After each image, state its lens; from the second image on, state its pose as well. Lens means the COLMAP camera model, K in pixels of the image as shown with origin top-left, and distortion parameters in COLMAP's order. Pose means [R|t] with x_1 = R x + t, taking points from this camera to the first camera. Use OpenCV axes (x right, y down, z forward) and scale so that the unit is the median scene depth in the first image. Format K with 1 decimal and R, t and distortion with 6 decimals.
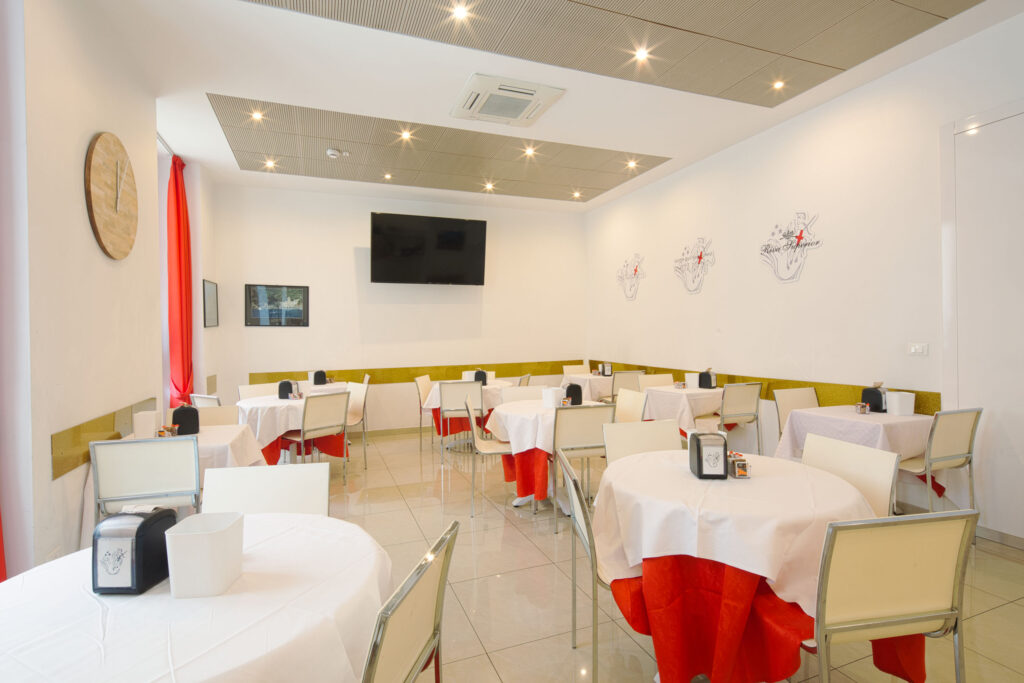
lens RADIAL K [[498.6, 0, 512.0], [0, 498.6, 341.5], [0, 0, 1]] dist [0.003224, -0.000009]
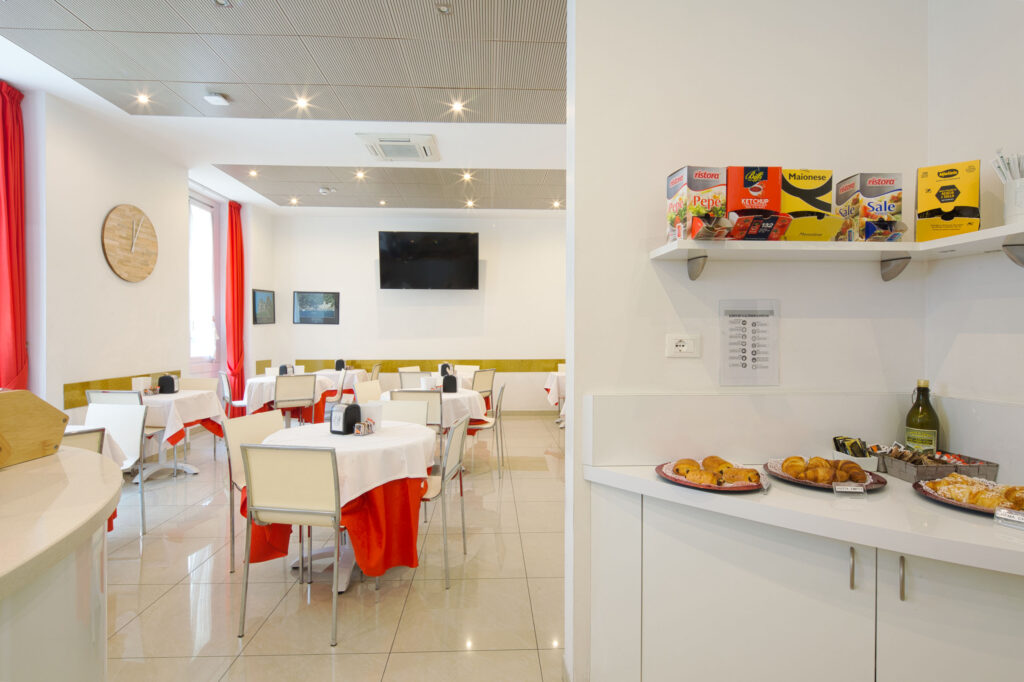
lens RADIAL K [[510.4, 0, 512.0], [0, 510.4, 341.0], [0, 0, 1]] dist [-0.000154, 0.000442]
pose [[0.945849, 0.021220, -0.323911, 0.465629], [-0.020642, 0.999773, 0.005219, -0.004261], [0.323949, 0.001750, 0.946073, -0.082075]]
